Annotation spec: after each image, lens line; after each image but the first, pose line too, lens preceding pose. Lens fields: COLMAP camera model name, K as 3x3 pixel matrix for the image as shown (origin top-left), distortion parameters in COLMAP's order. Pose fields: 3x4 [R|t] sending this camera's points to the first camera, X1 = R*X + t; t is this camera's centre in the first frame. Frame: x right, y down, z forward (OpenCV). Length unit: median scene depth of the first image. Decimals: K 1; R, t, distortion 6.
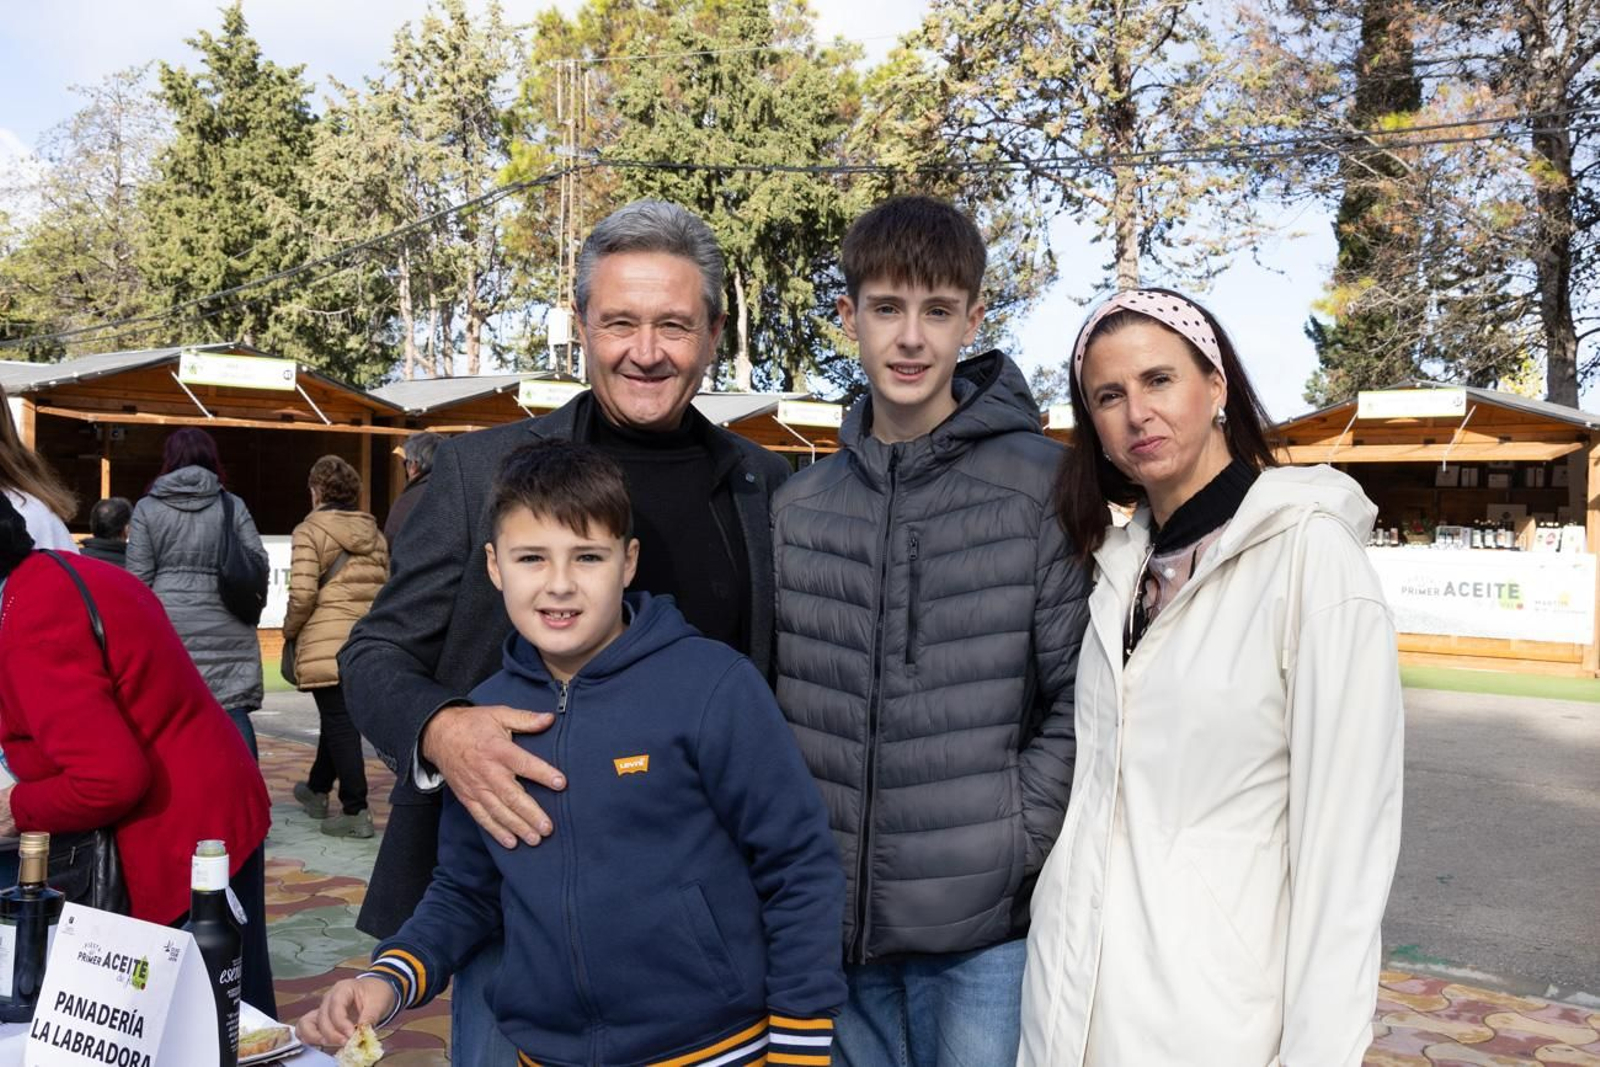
lens RADIAL K [[1687.6, 0, 807.7], [0, 1687.6, 531.7], [0, 0, 1]] dist [0.022765, 0.000000]
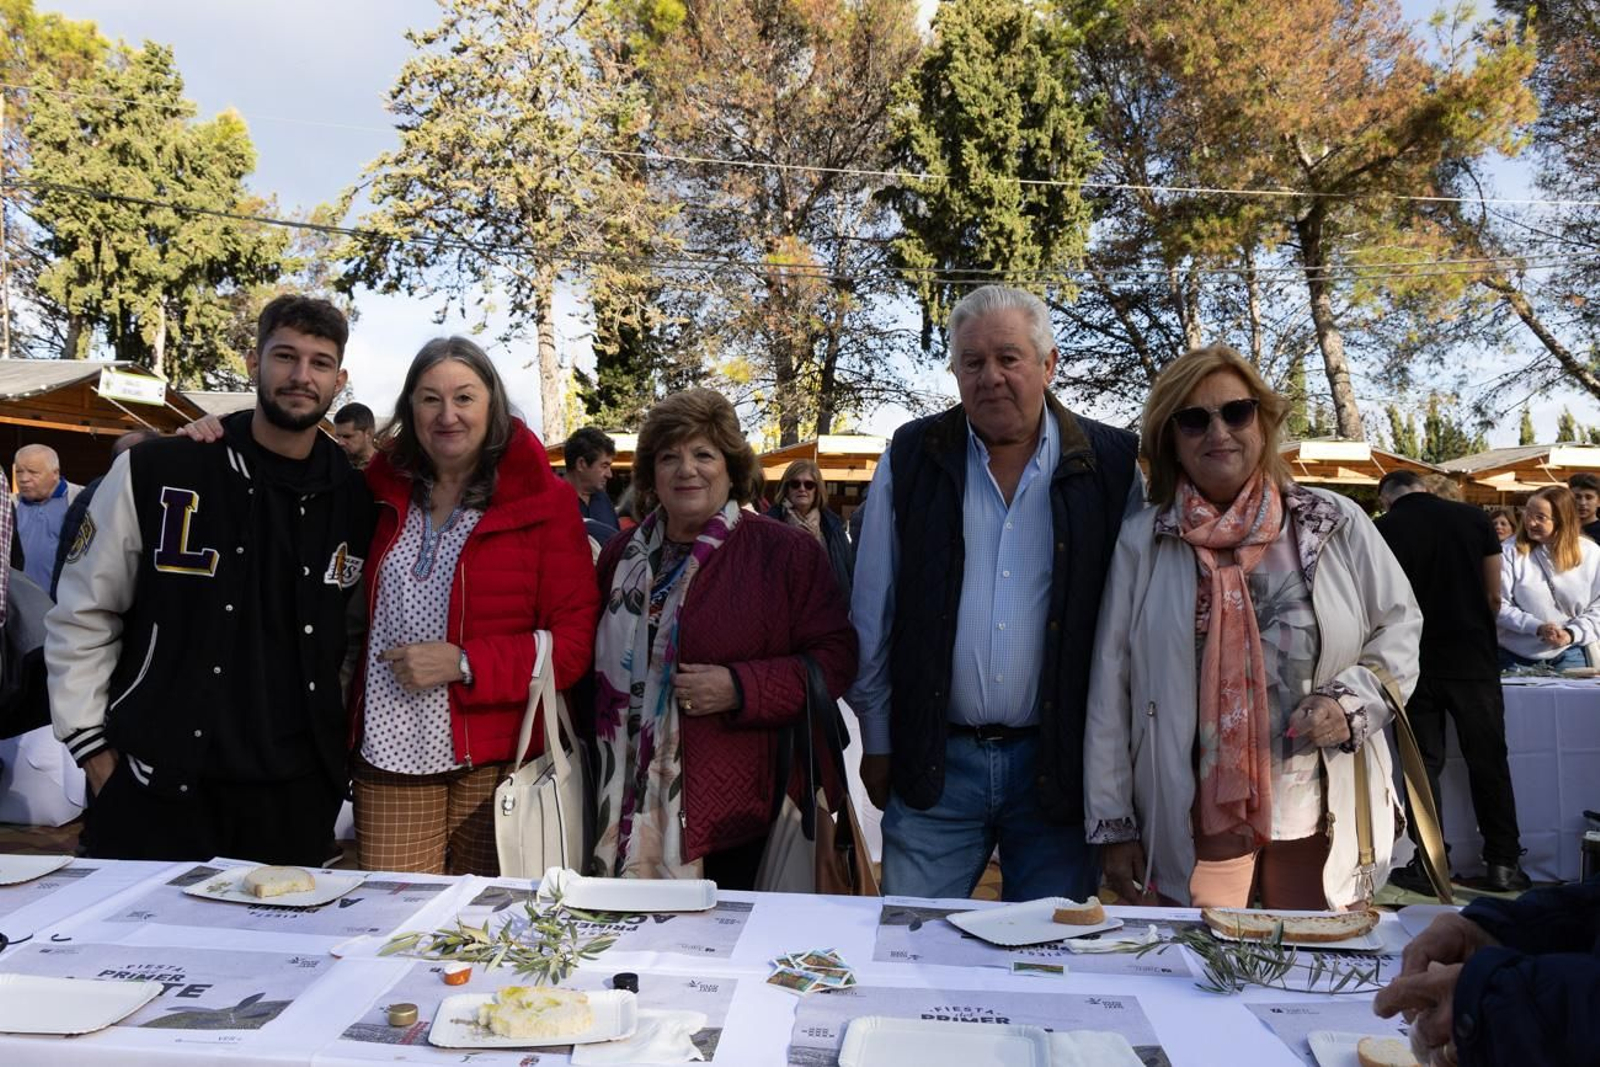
lens RADIAL K [[1374.6, 0, 801.0], [0, 1374.6, 531.2], [0, 0, 1]] dist [-0.001417, -0.006018]
pose [[0.771426, -0.010313, 0.636236, -0.268287], [0.004028, 0.999928, 0.011324, -0.003832], [-0.636307, -0.006173, 0.771411, 0.007769]]
